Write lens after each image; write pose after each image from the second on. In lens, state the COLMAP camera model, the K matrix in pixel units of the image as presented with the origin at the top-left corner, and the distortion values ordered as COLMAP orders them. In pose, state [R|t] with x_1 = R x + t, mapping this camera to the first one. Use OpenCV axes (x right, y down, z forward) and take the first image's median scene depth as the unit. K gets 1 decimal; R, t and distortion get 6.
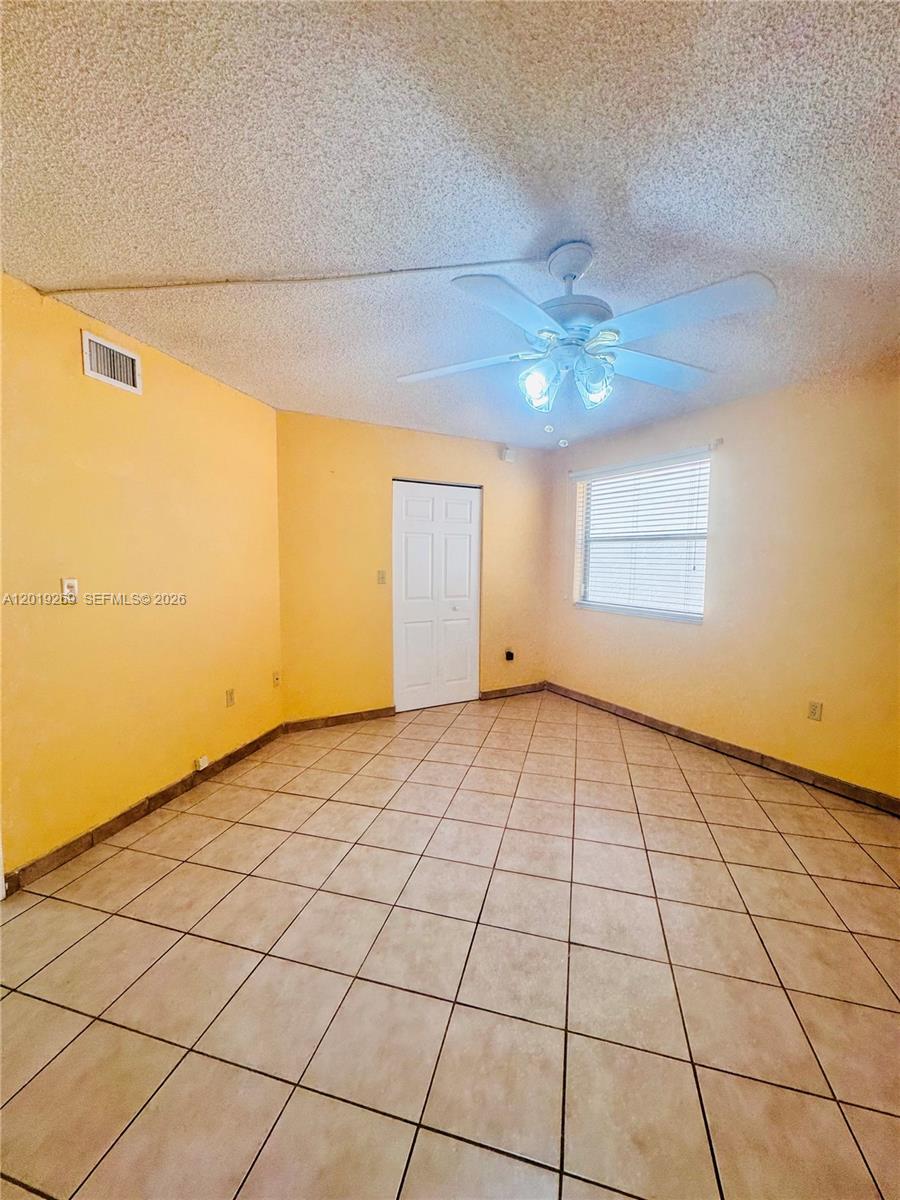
lens RADIAL K [[479.9, 0, 451.4], [0, 479.9, 602.7], [0, 0, 1]] dist [-0.002352, -0.000385]
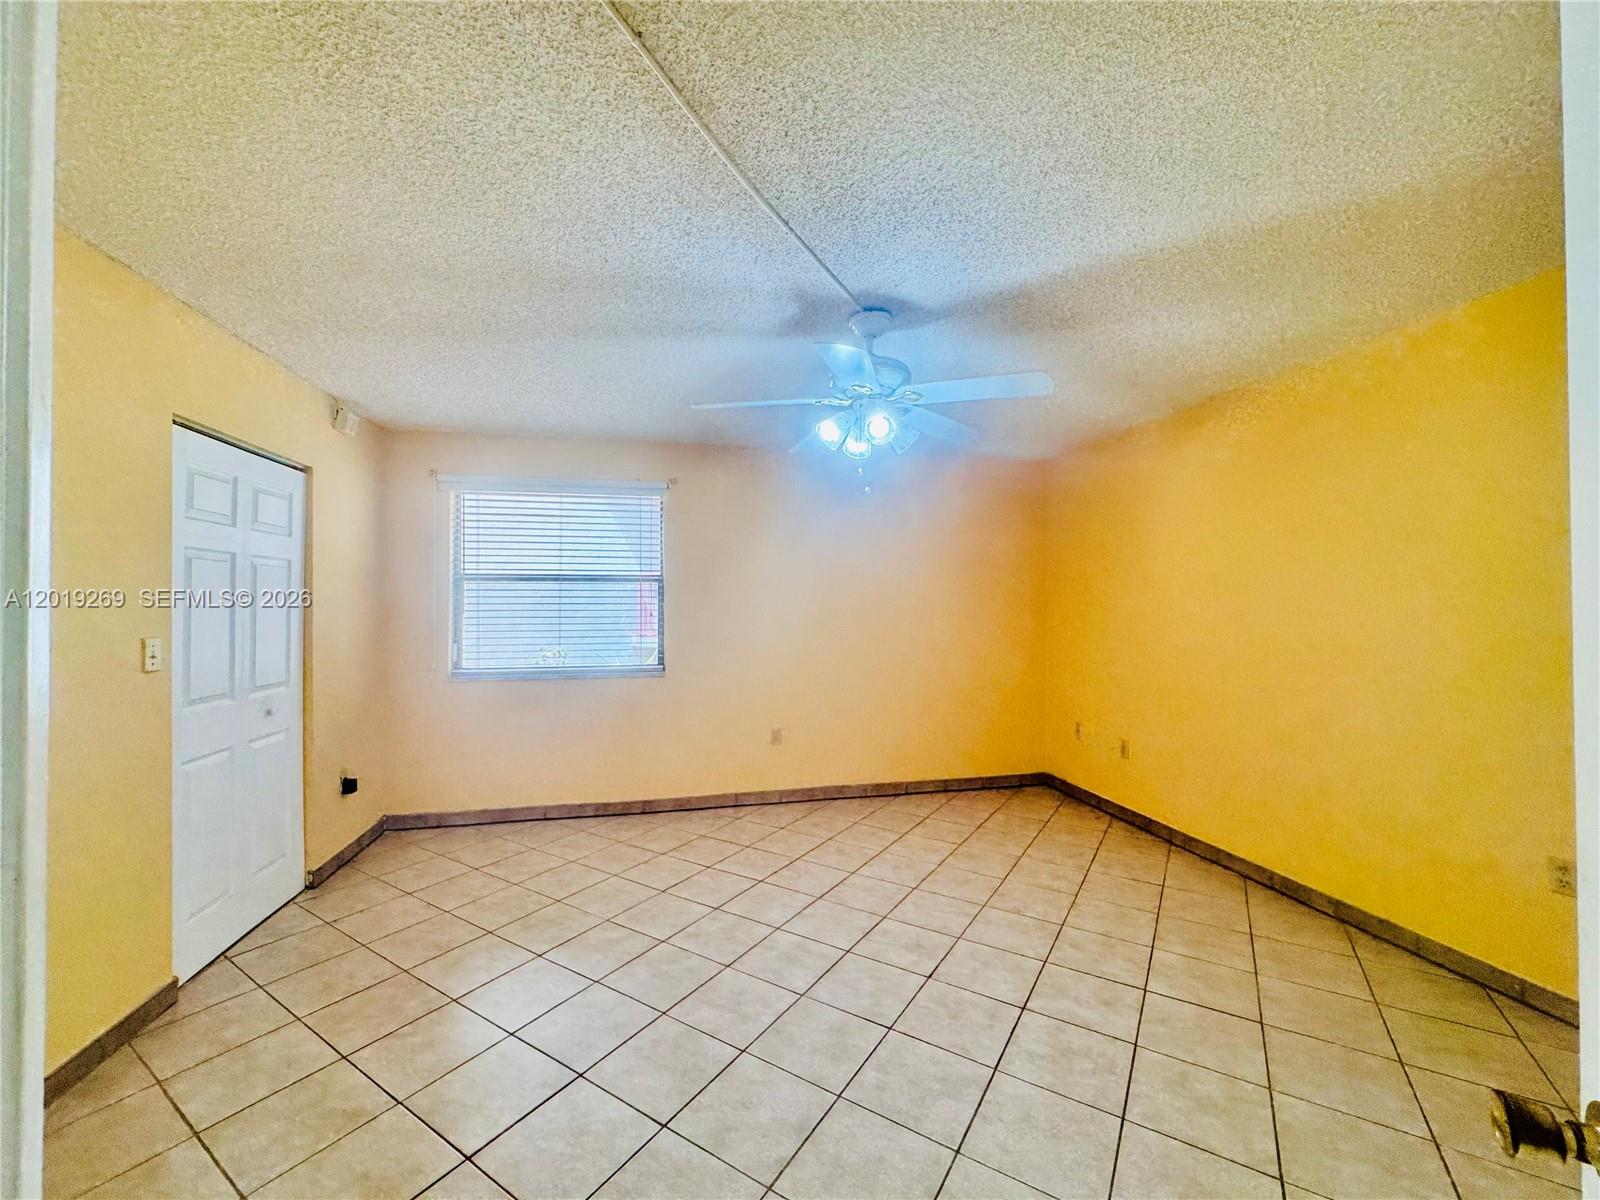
lens RADIAL K [[639.9, 0, 800.7], [0, 639.9, 597.5], [0, 0, 1]] dist [-0.002352, -0.000385]
pose [[0.304059, 0.003663, 0.952646, -0.453429], [0.097318, 0.994642, -0.034886, -0.028067], [-0.947669, 0.103317, 0.302074, 0.308299]]
